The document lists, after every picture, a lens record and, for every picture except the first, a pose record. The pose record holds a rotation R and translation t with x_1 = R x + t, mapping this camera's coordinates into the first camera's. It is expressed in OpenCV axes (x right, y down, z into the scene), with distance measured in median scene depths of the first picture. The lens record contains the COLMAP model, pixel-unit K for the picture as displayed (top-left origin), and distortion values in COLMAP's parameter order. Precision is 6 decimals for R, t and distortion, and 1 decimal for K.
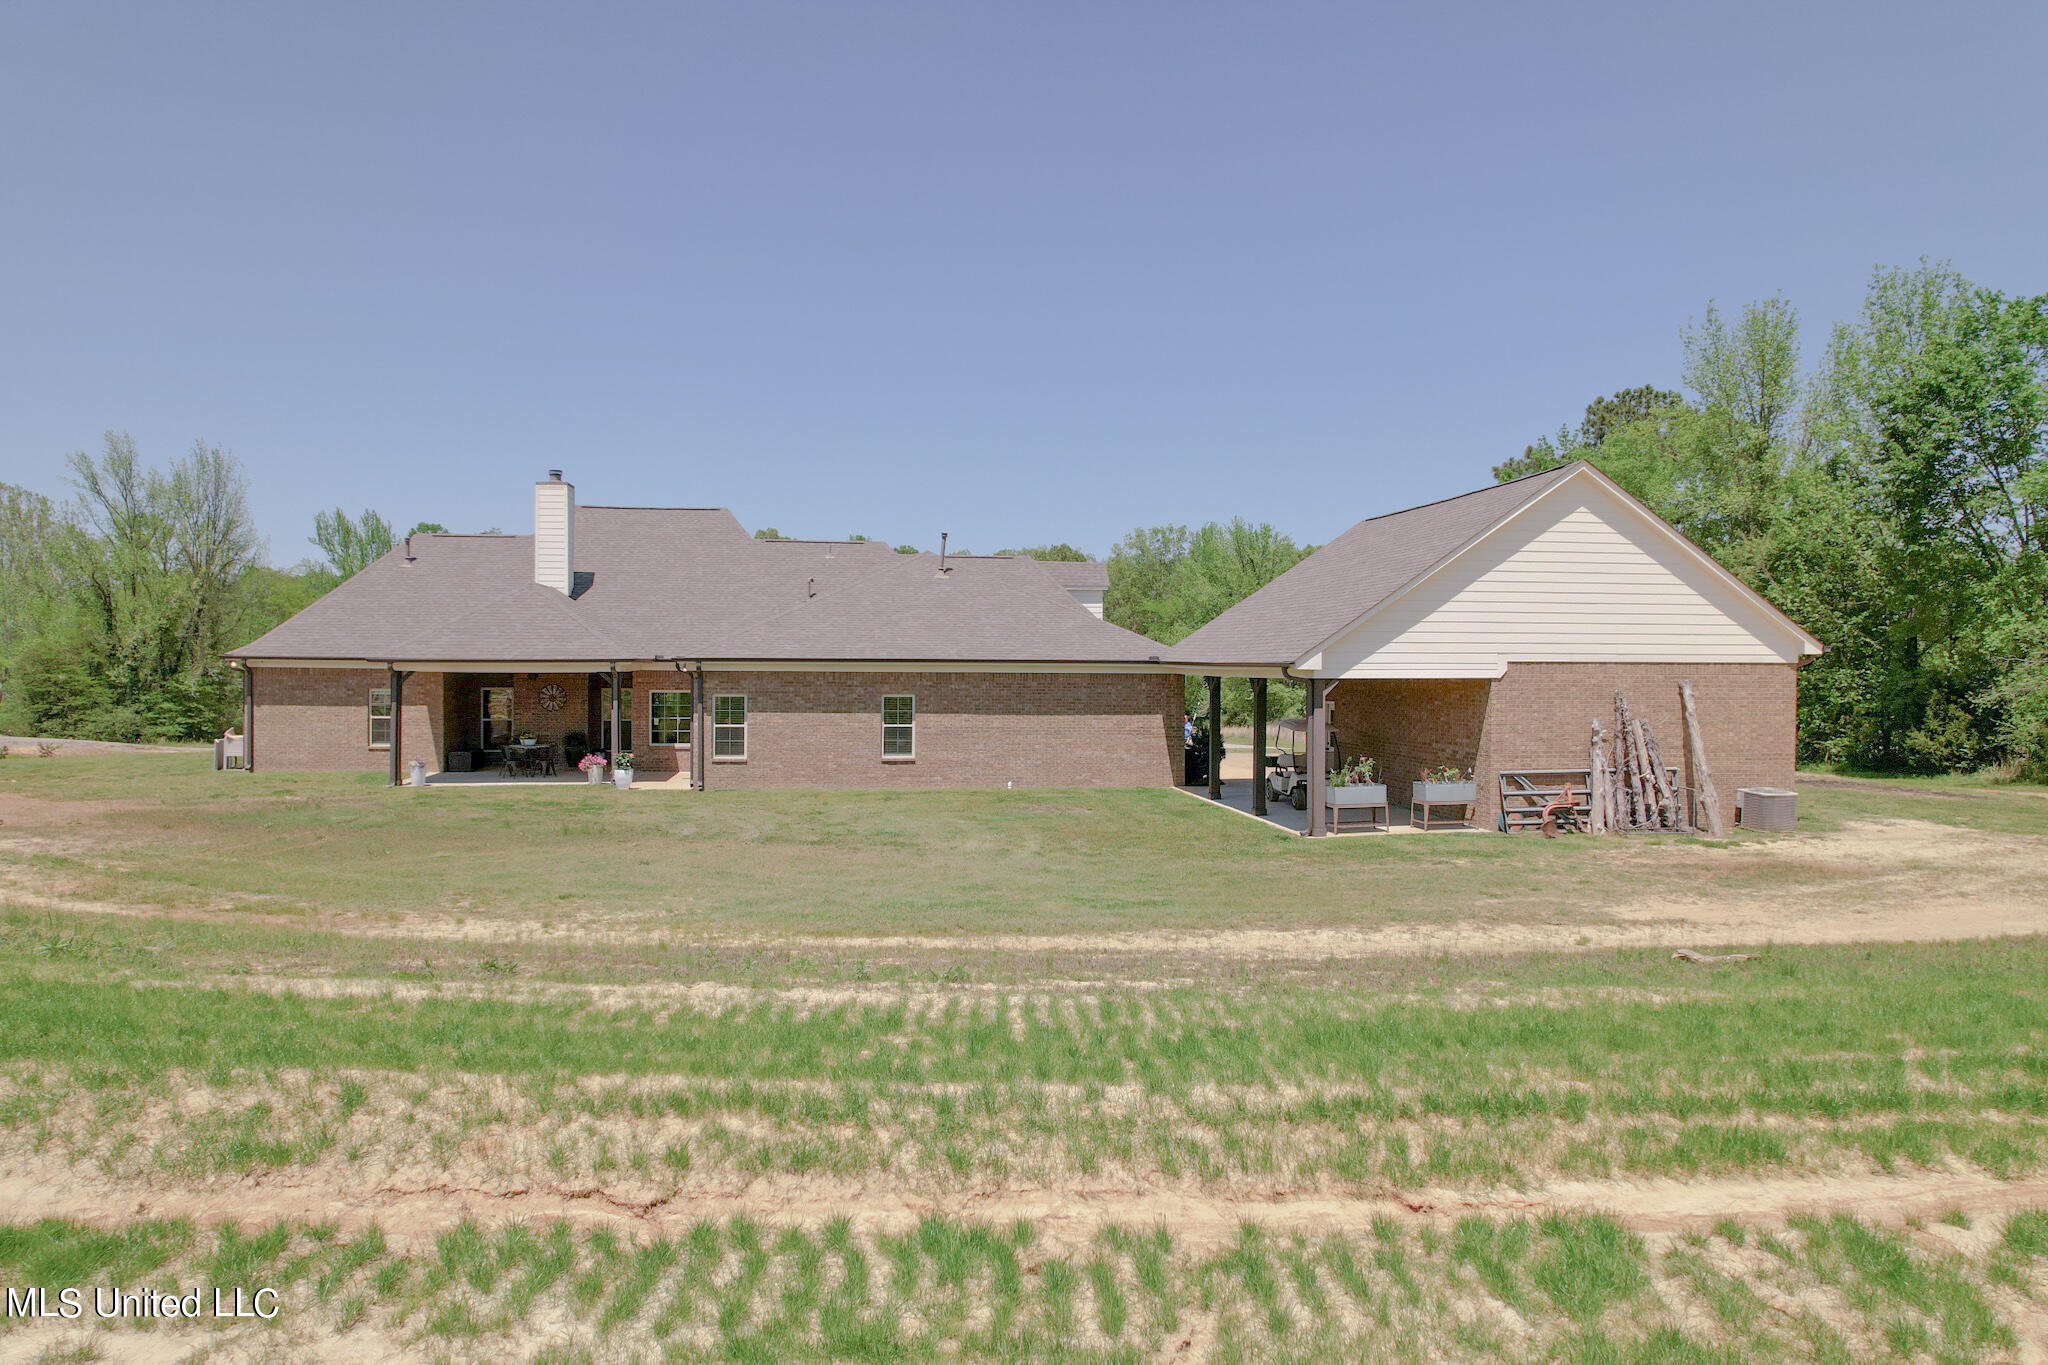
lens RADIAL K [[1322.0, 0, 1024.0], [0, 1322.0, 682.5], [0, 0, 1]] dist [-0.041492, 0.001589]
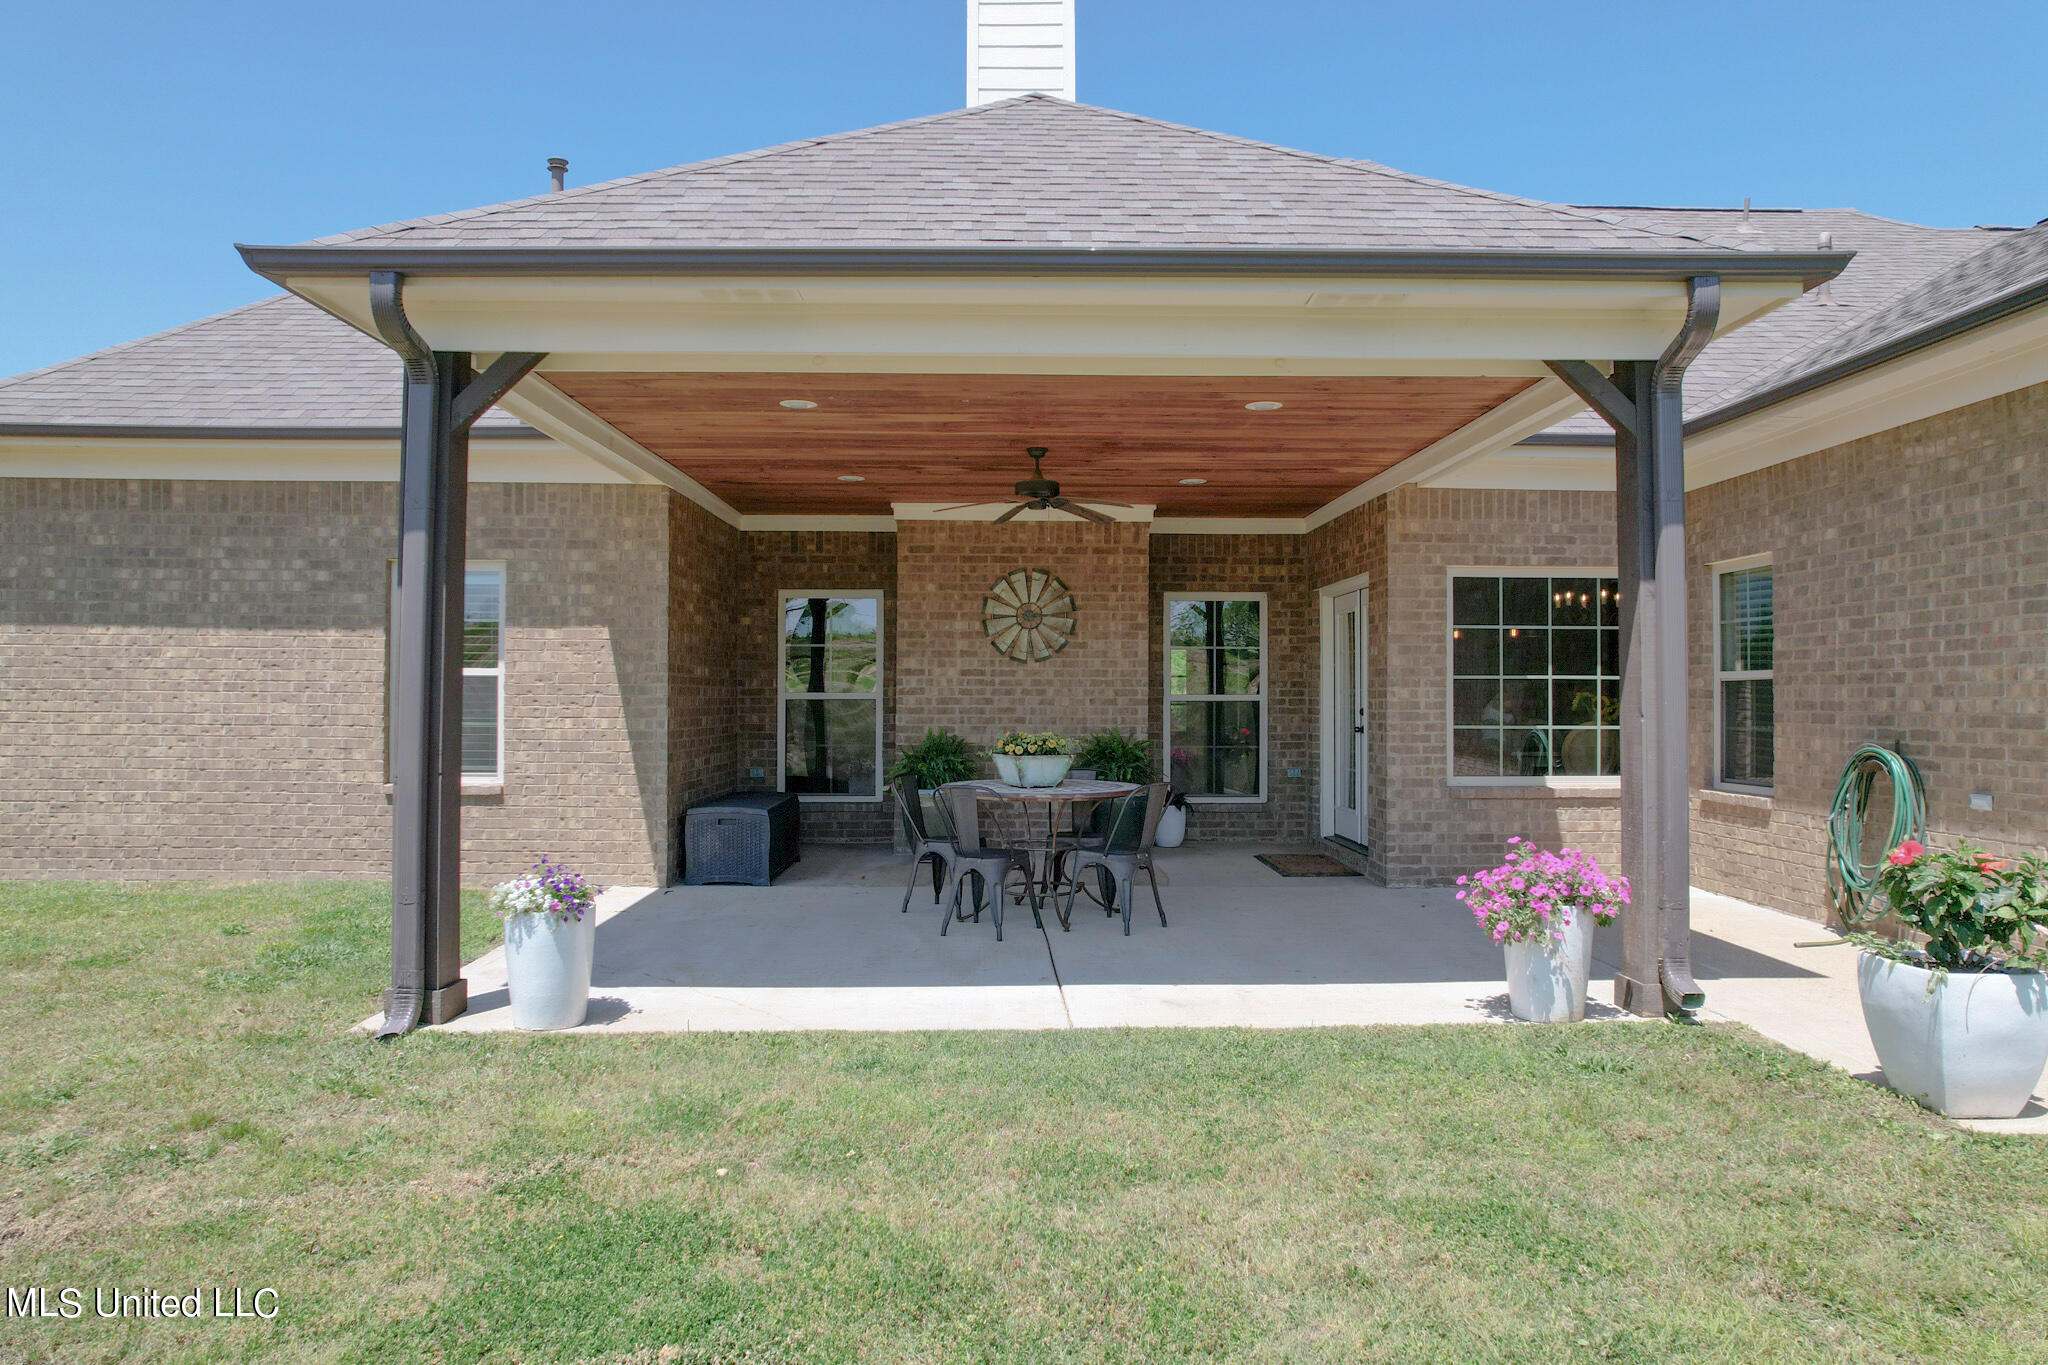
lens RADIAL K [[1322.0, 0, 1024.0], [0, 1322.0, 682.5], [0, 0, 1]] dist [-0.041492, 0.001589]
pose [[0.991354, -0.007552, -0.130998, -0.343345], [0.004163, 0.999650, -0.026119, 0.036032], [0.131150, 0.025348, 0.991038, 0.761625]]
